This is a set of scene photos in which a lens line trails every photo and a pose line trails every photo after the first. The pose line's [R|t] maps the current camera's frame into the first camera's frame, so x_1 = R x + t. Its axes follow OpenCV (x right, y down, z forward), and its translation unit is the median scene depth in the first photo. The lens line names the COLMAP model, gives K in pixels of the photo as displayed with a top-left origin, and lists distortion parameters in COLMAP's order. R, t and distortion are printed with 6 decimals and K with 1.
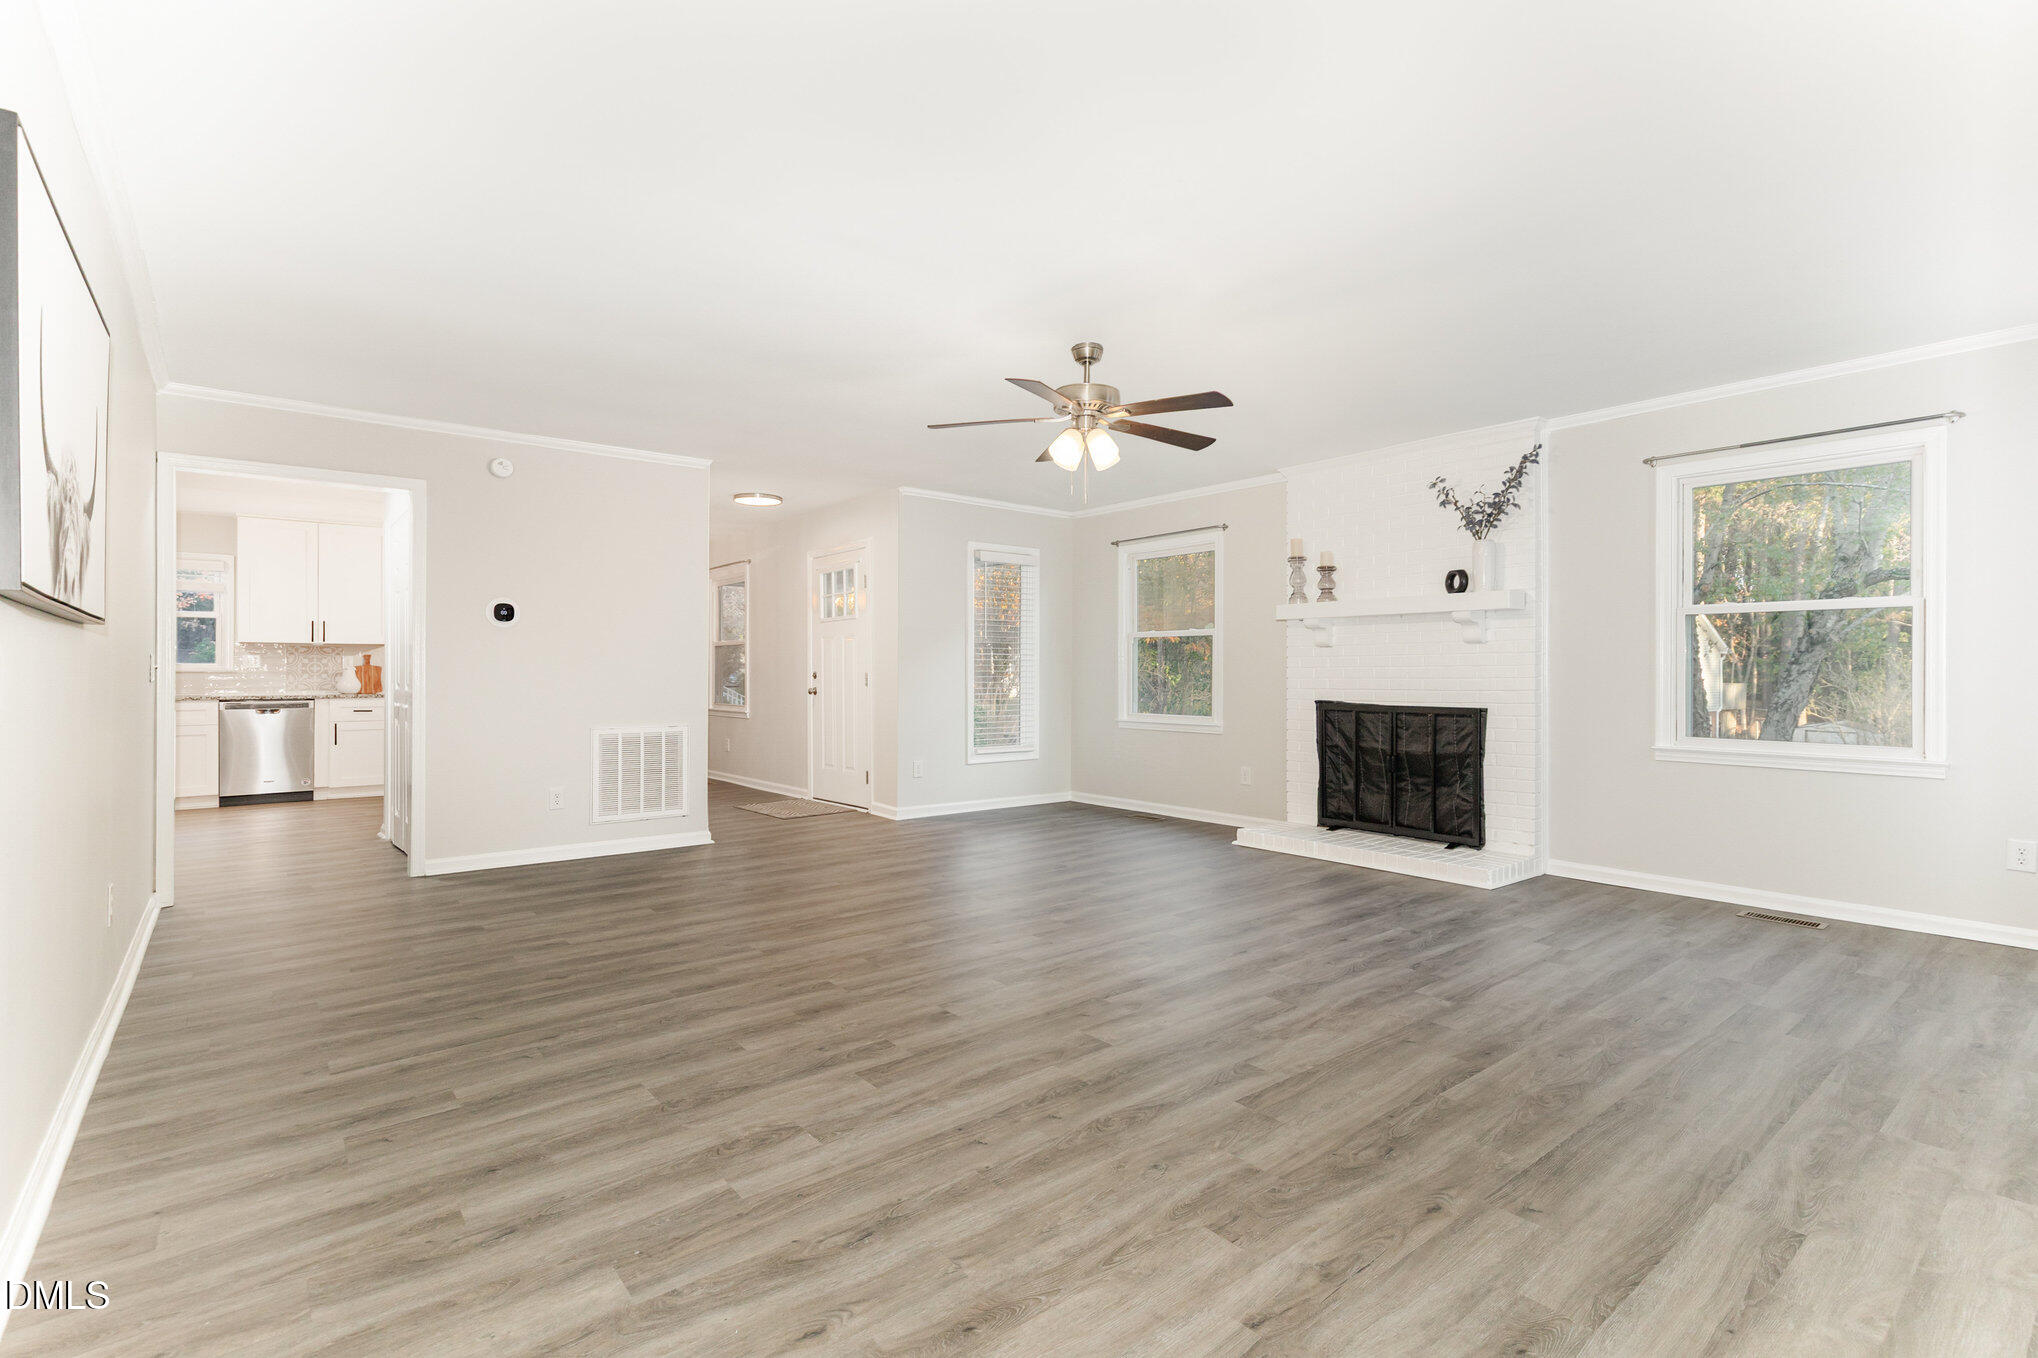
lens RADIAL K [[974.4, 0, 1058.7], [0, 974.4, 670.4], [0, 0, 1]] dist [0.000056, -0.000366]
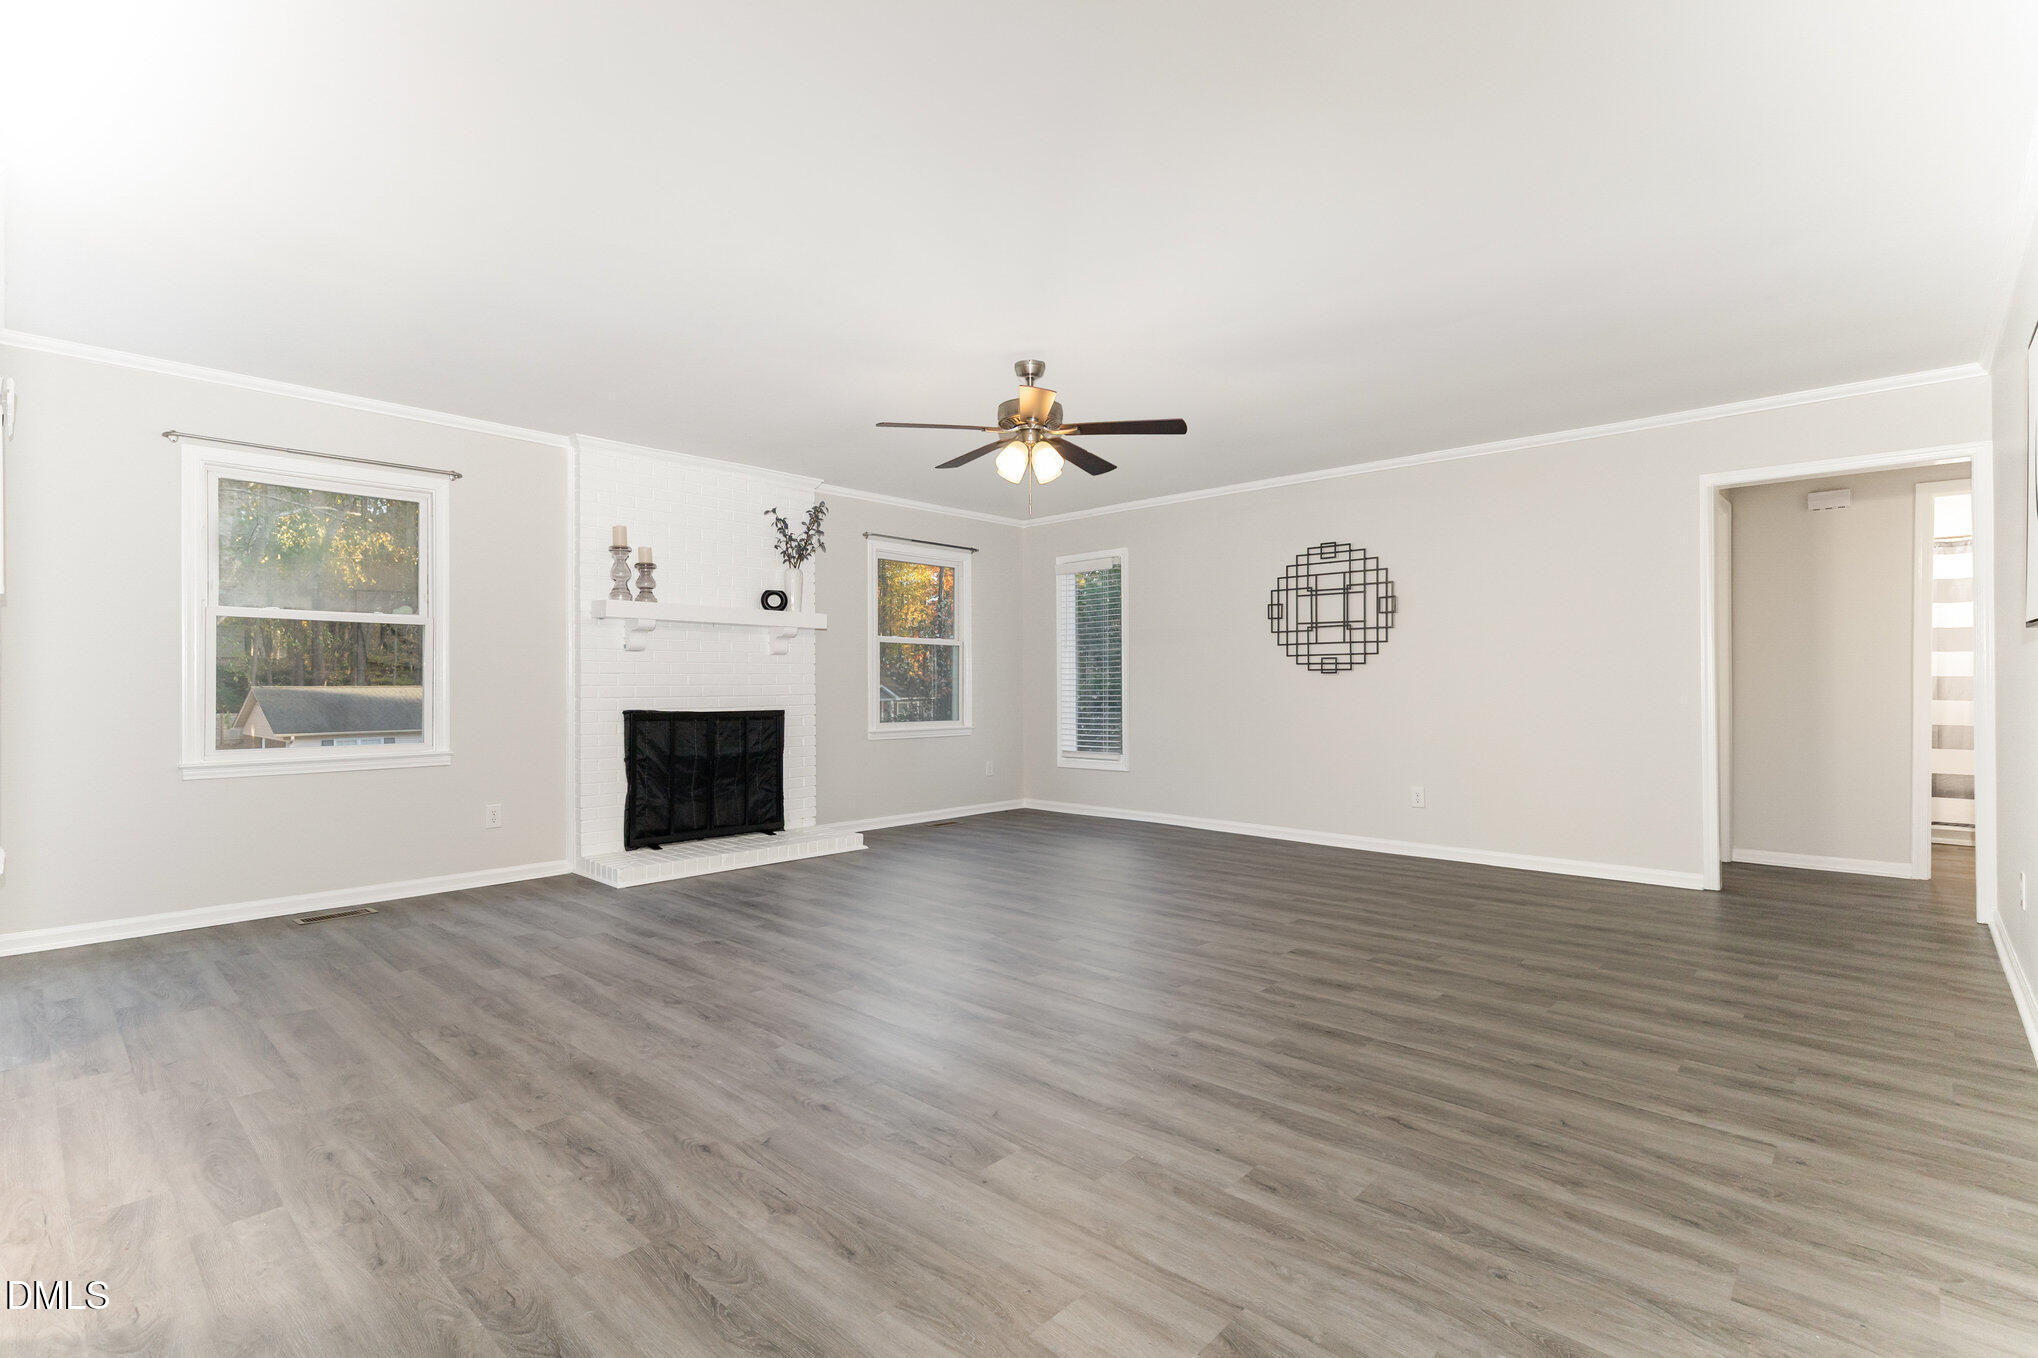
lens RADIAL K [[933.6, 0, 1019.0], [0, 933.6, 679.0], [0, 0, 1]] dist [0.003477, 0.000812]
pose [[-0.119516, 0.003791, 0.992825, -0.953886], [-0.002546, 0.999988, -0.004125, 0.006911], [-0.992829, -0.003020, -0.119505, 1.129562]]
